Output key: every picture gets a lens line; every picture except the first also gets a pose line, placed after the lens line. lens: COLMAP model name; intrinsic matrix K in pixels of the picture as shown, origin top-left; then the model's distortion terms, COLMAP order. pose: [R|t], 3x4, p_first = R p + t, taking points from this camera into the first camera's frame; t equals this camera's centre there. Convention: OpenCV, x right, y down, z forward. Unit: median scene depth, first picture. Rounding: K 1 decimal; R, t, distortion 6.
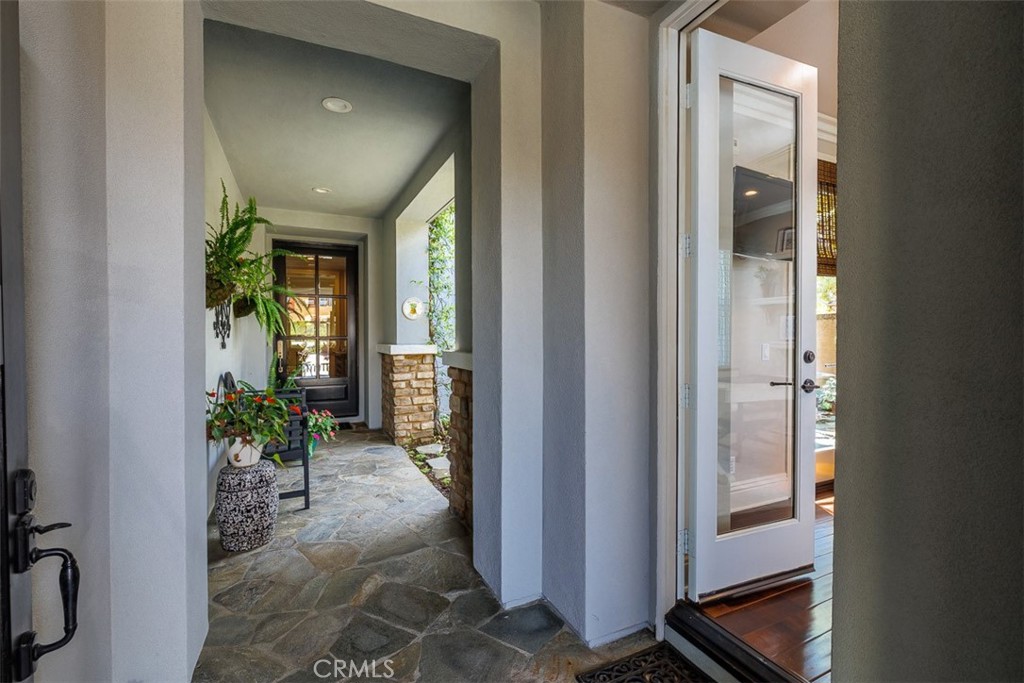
lens RADIAL K [[458.7, 0, 512.0], [0, 458.7, 341.5], [0, 0, 1]] dist [0.000911, -0.000239]
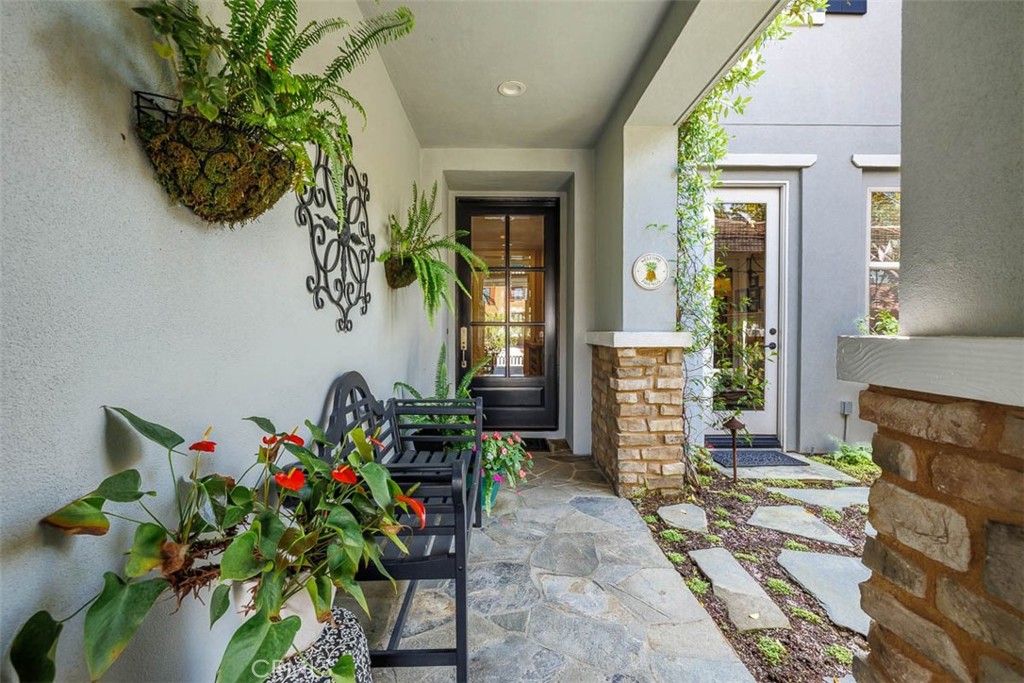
lens RADIAL K [[458.7, 0, 512.0], [0, 458.7, 341.5], [0, 0, 1]] dist [0.000911, -0.000239]
pose [[0.917487, 0.013512, -0.397536, -0.143608], [-0.008787, 0.999867, 0.013706, 0.013355], [0.397669, -0.009082, 0.917484, 0.381568]]
